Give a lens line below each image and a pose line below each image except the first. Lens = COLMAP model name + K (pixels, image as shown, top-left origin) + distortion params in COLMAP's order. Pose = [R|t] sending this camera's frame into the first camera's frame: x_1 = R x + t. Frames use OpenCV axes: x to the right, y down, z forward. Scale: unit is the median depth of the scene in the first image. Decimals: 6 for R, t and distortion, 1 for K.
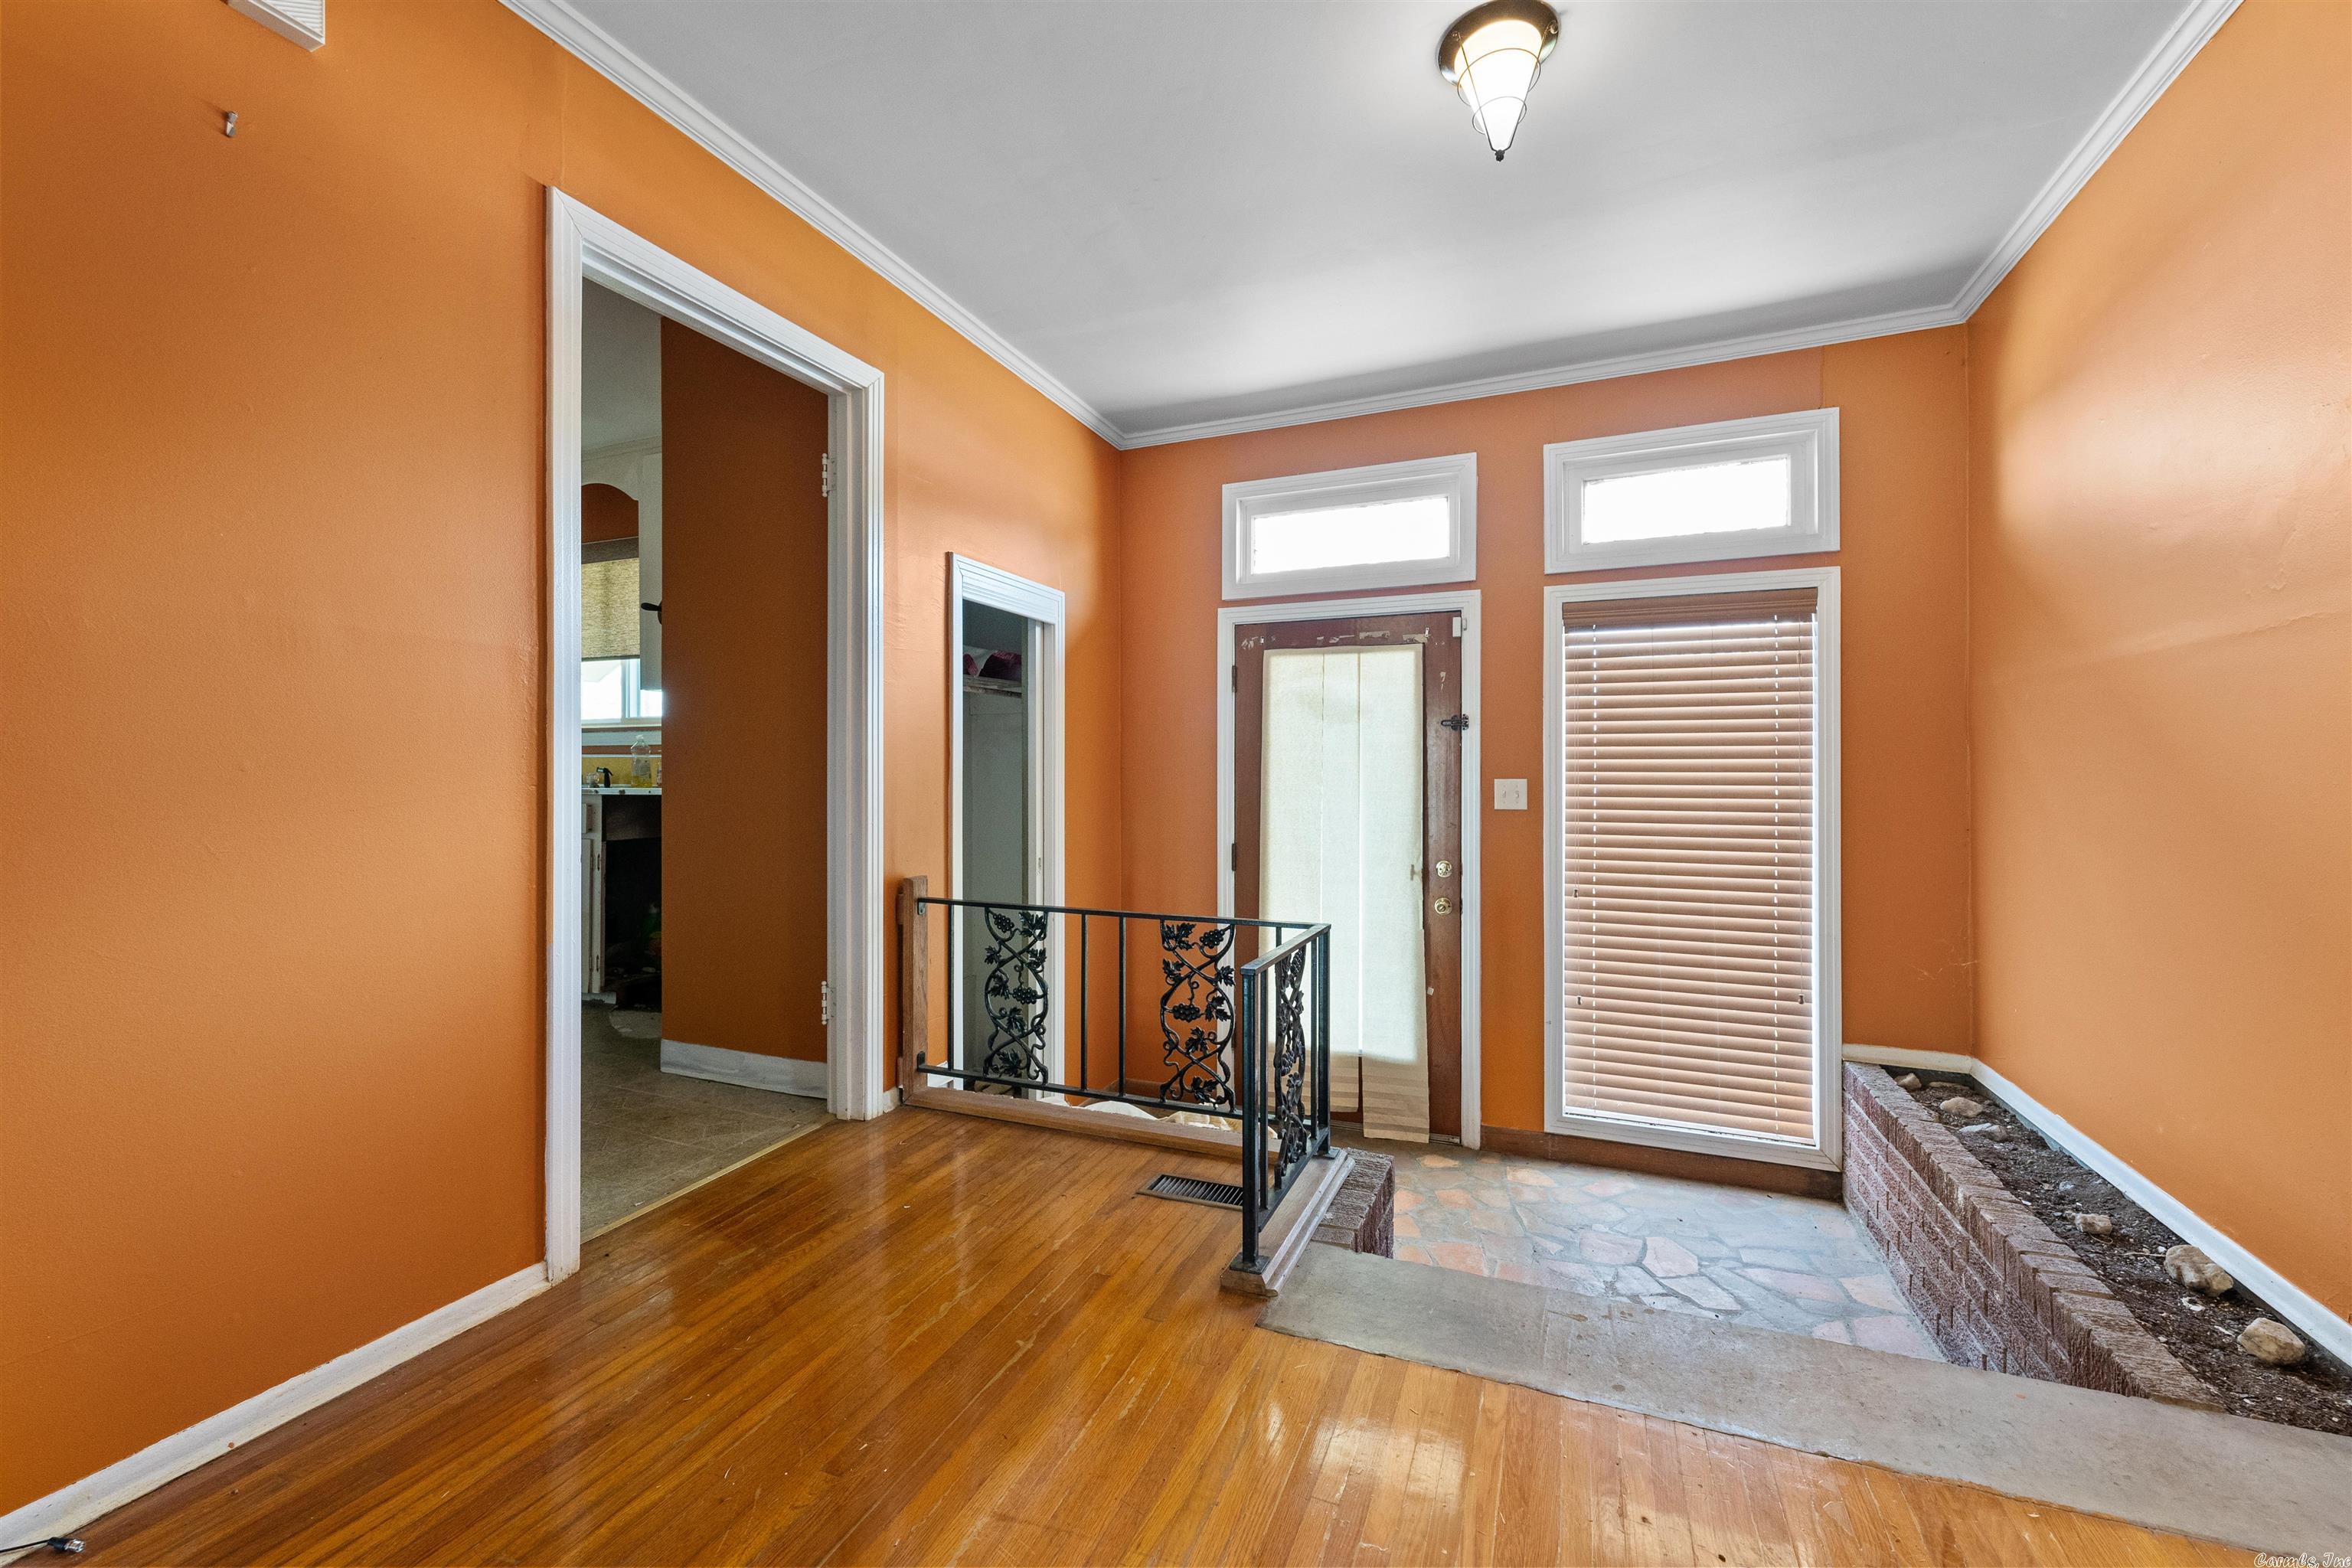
lens RADIAL K [[956.5, 0, 1173.9], [0, 956.5, 768.5], [0, 0, 1]] dist [0.001449, -0.000586]
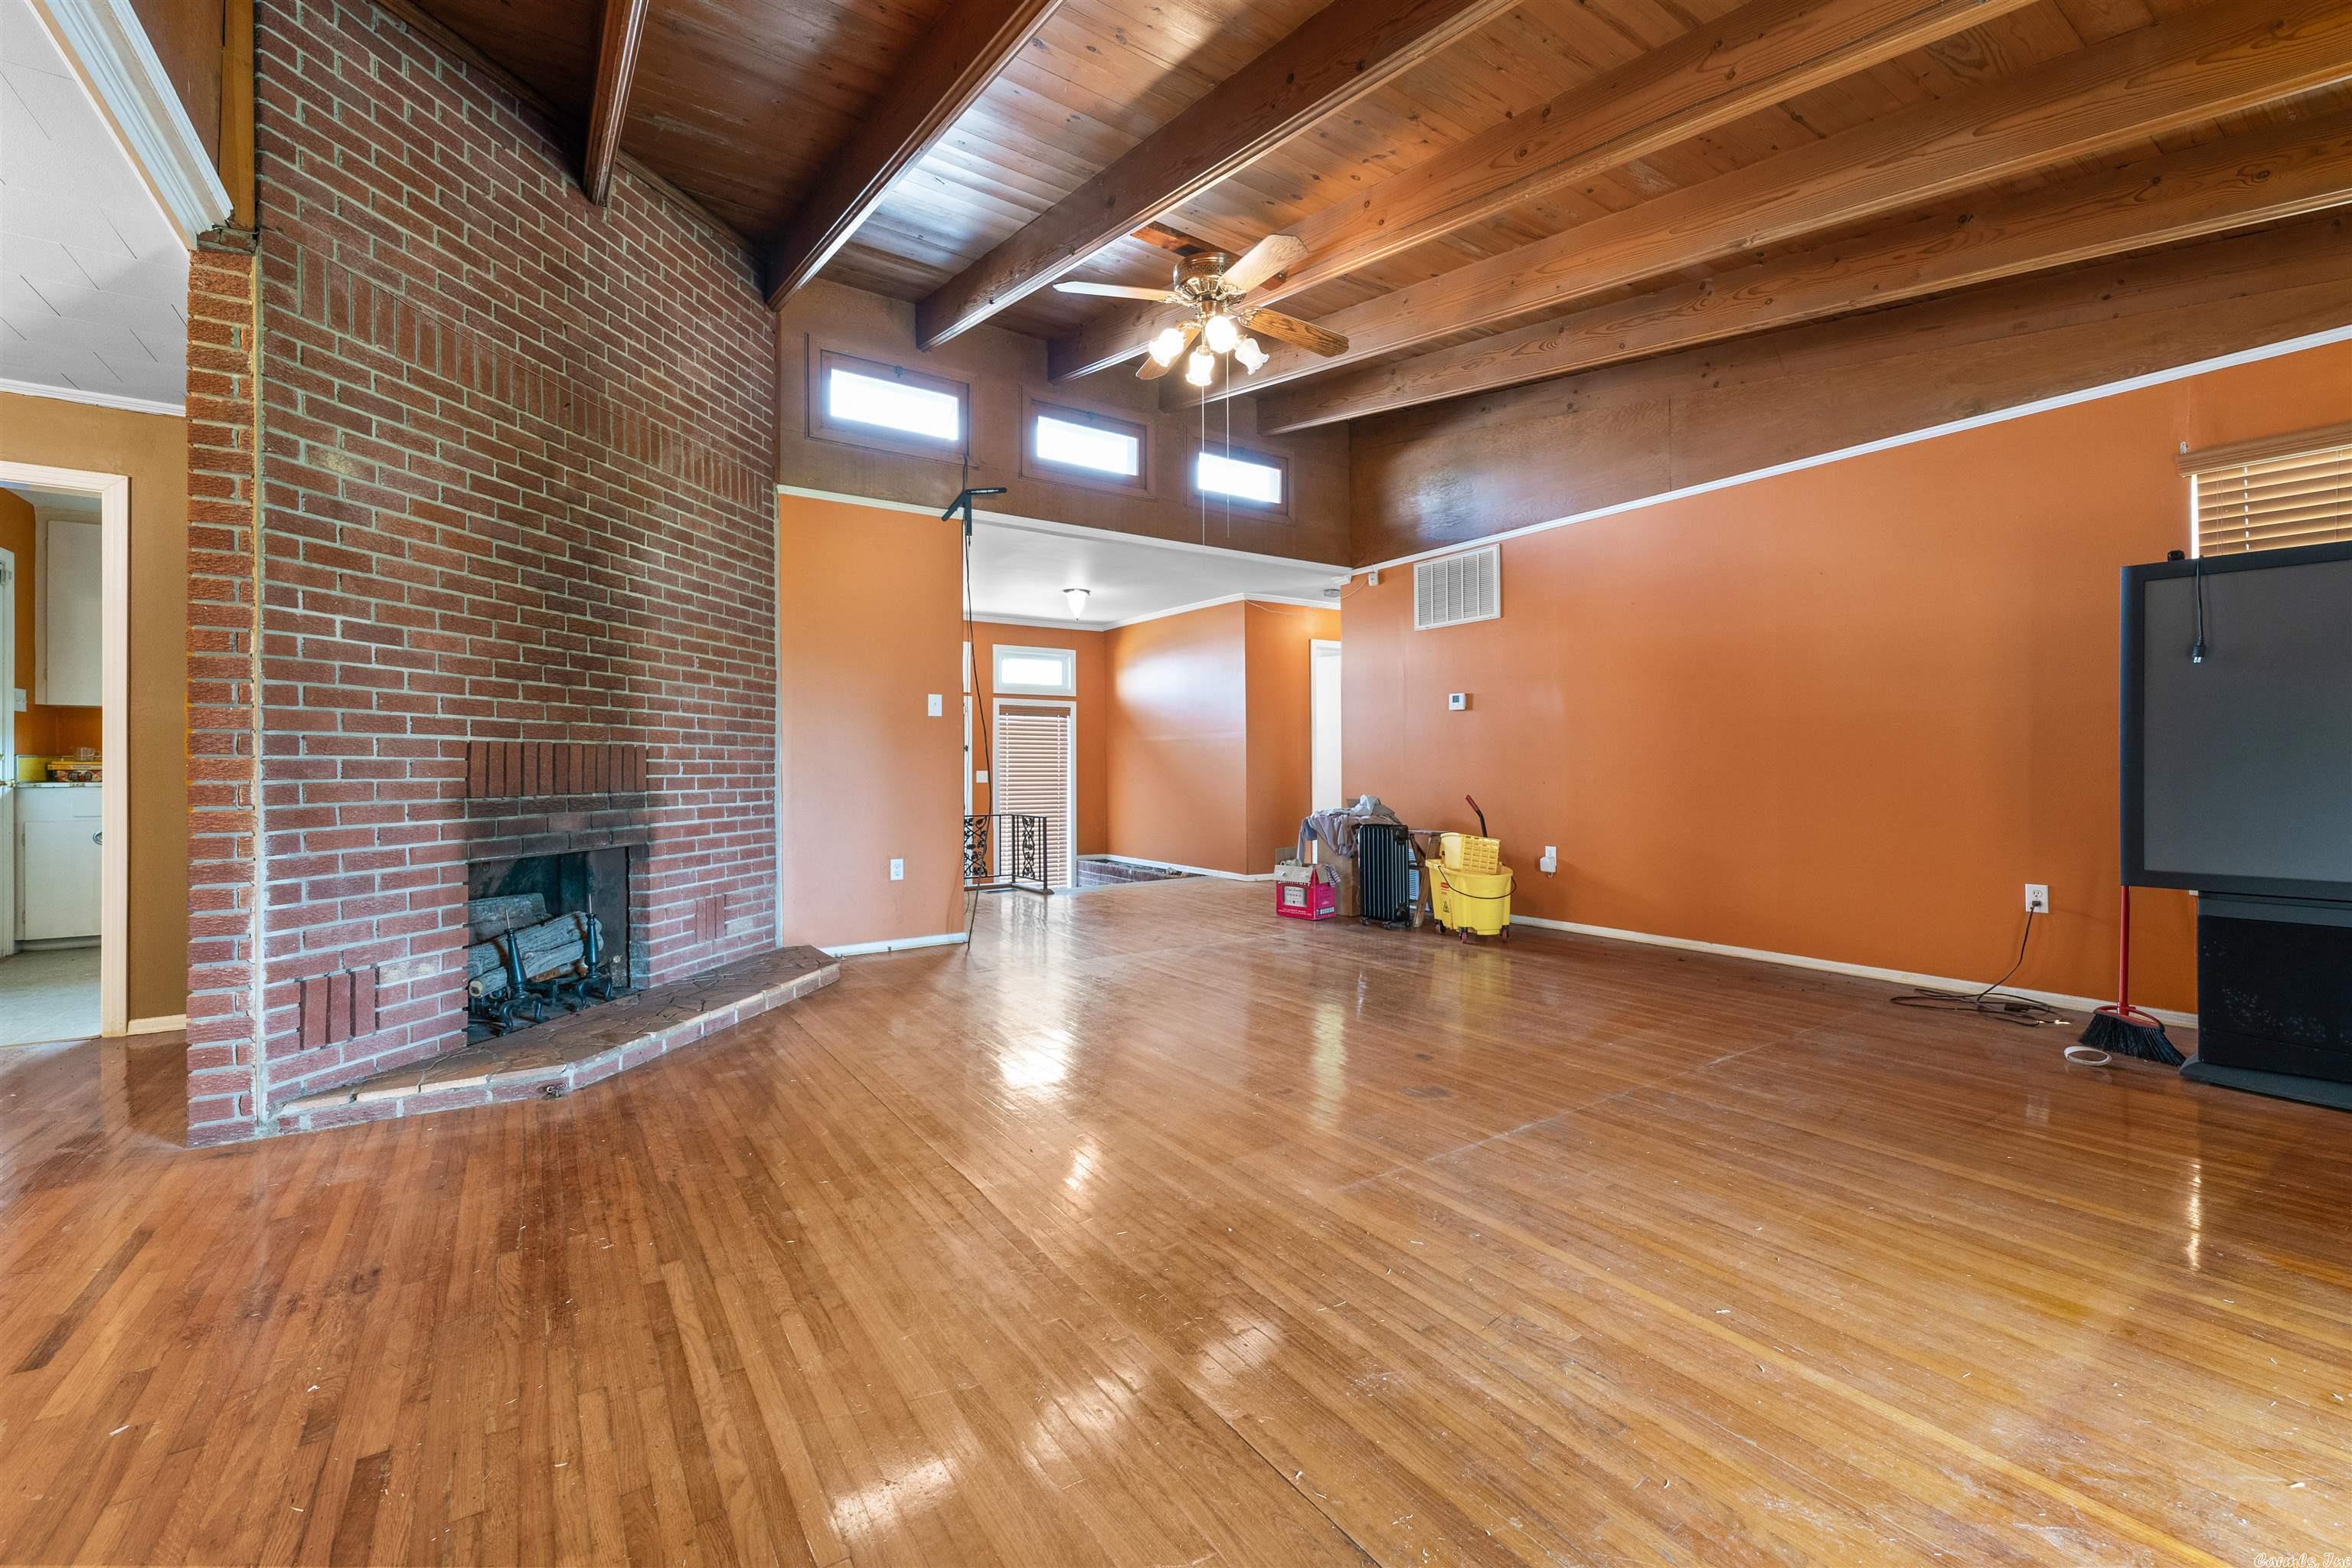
lens RADIAL K [[958.3, 0, 1167.2], [0, 958.3, 764.7], [0, 0, 1]] dist [0.001479, -0.000097]
pose [[0.553565, 0.001498, 0.832804, -1.591636], [-0.002683, 0.999996, -0.000015, -0.006742], [-0.832801, -0.002227, 0.553567, -0.890833]]
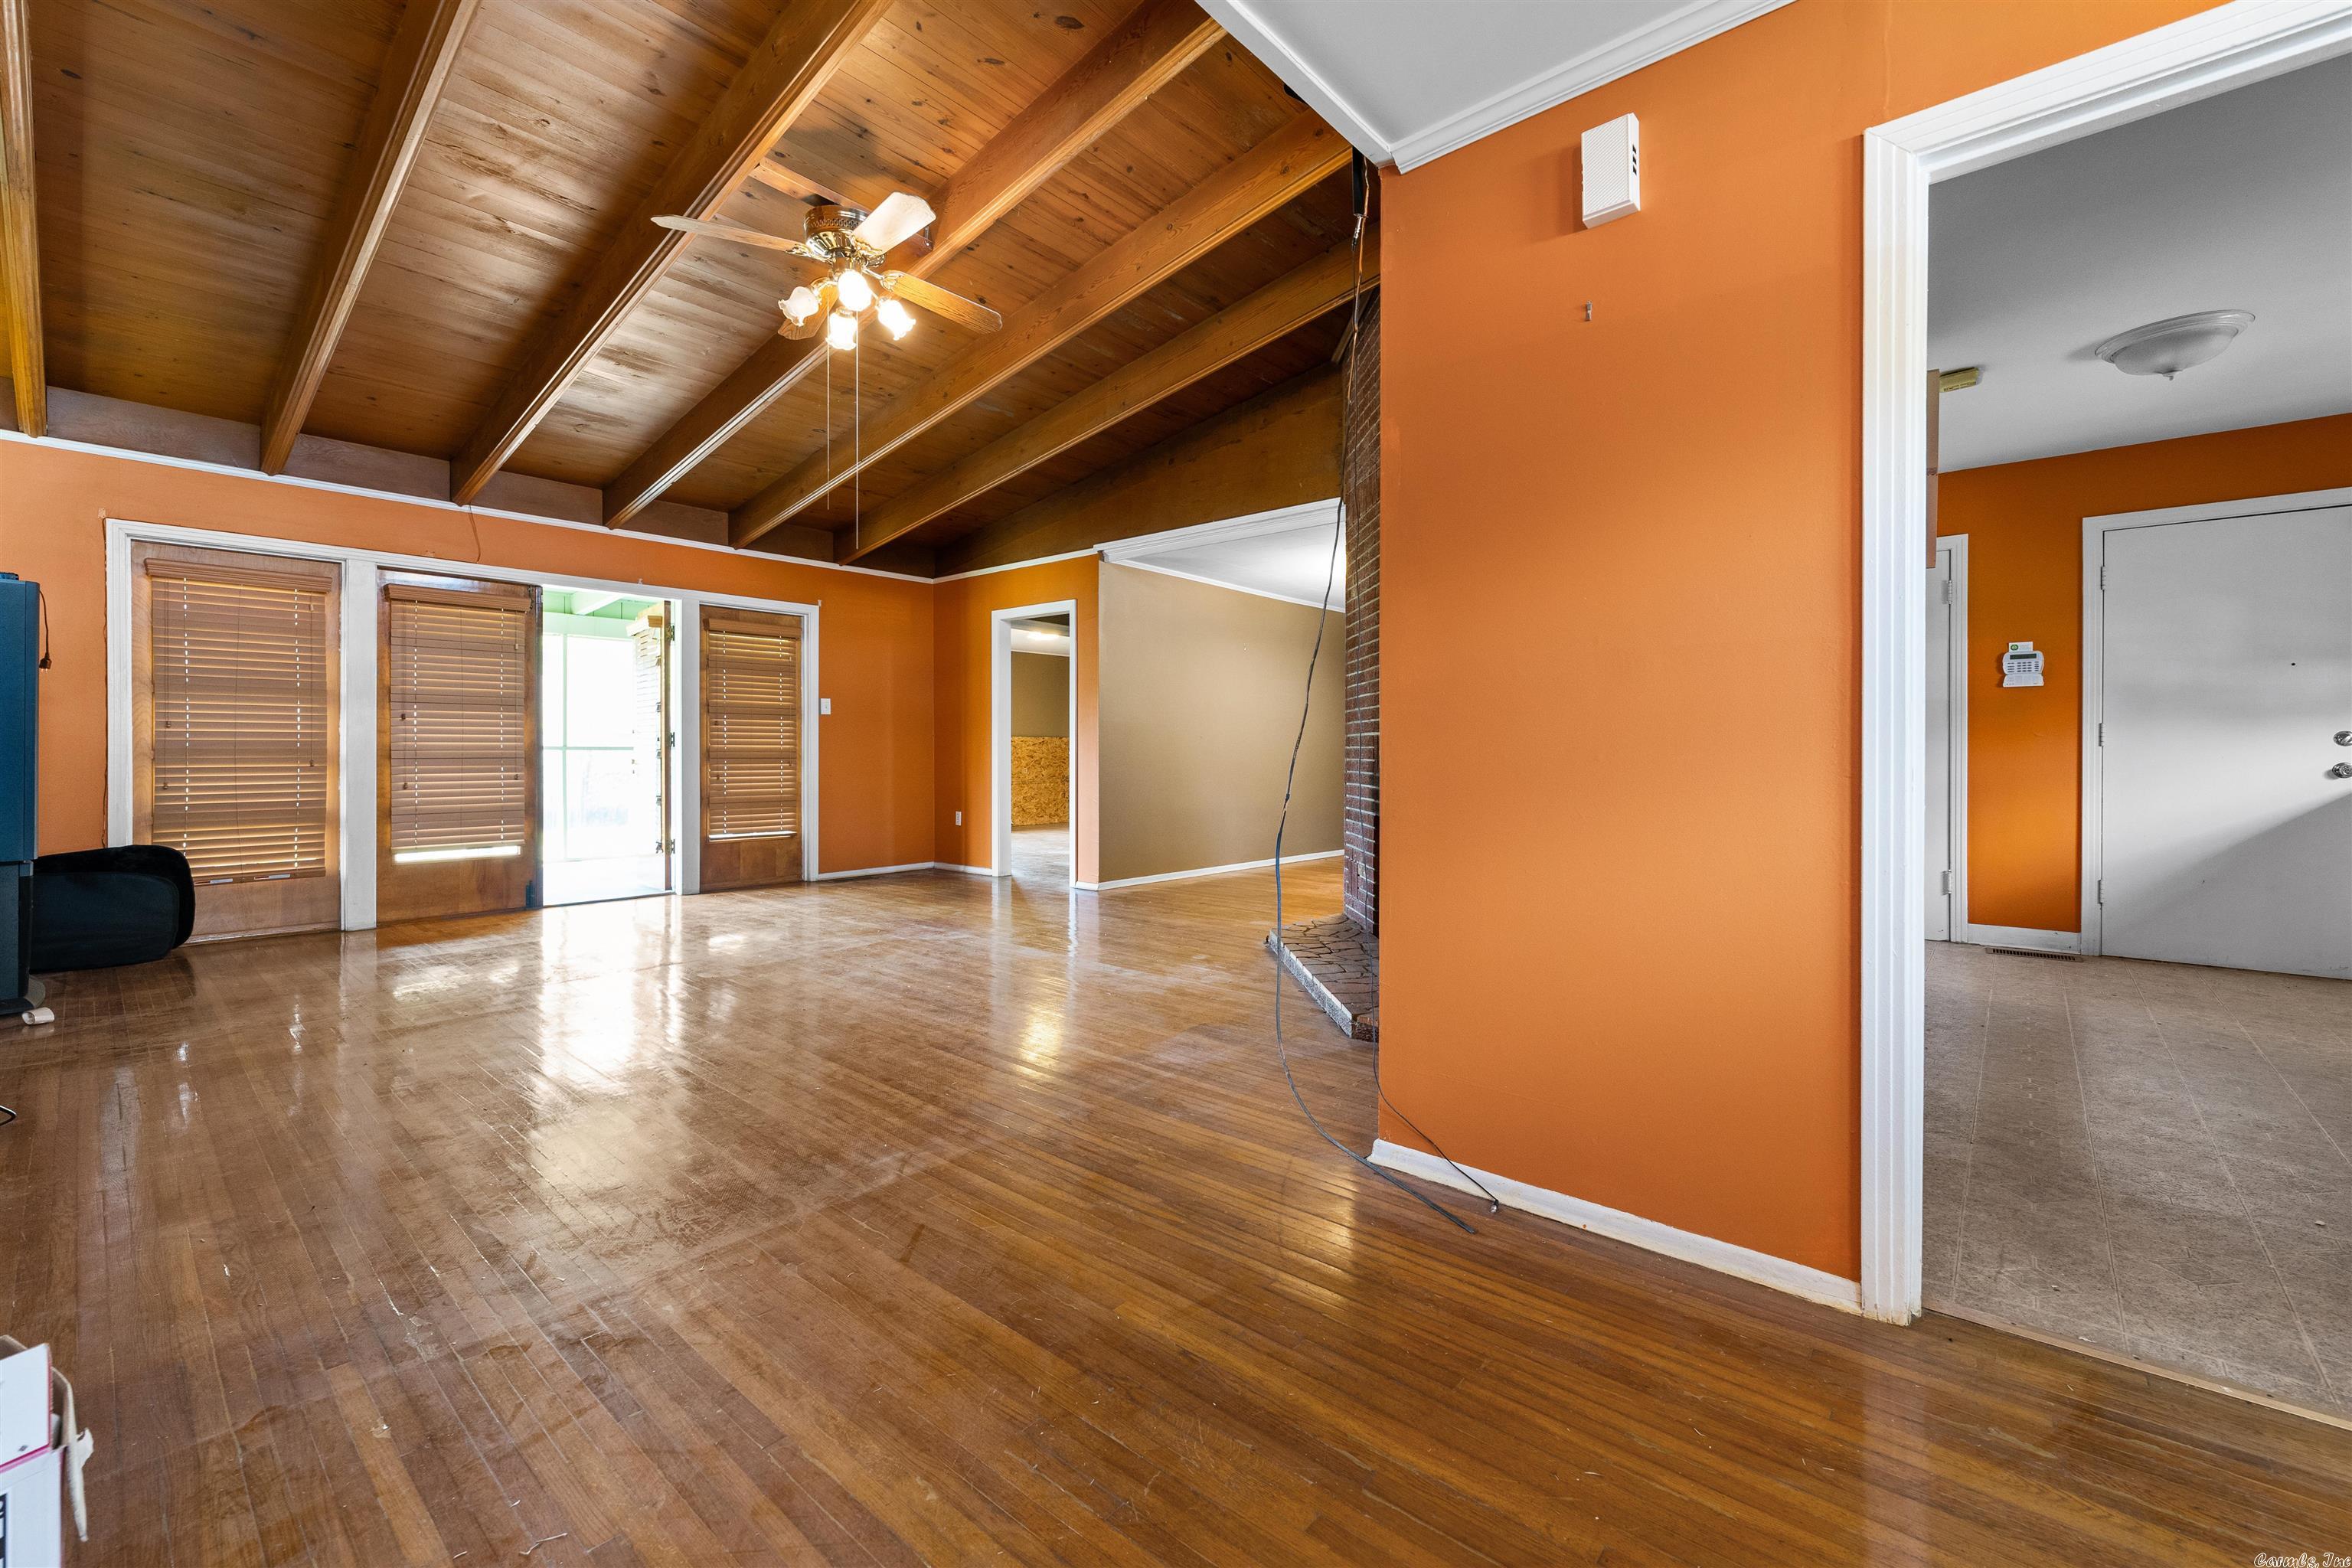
lens RADIAL K [[962.7, 0, 1175.3], [0, 962.7, 757.3], [0, 0, 1]] dist [0.012114, -0.006054]
pose [[-0.321174, 0.007058, -0.946994, 0.239265], [0.004437, 0.999972, 0.005948, -0.005746], [0.947010, -0.002291, -0.321197, 0.353302]]
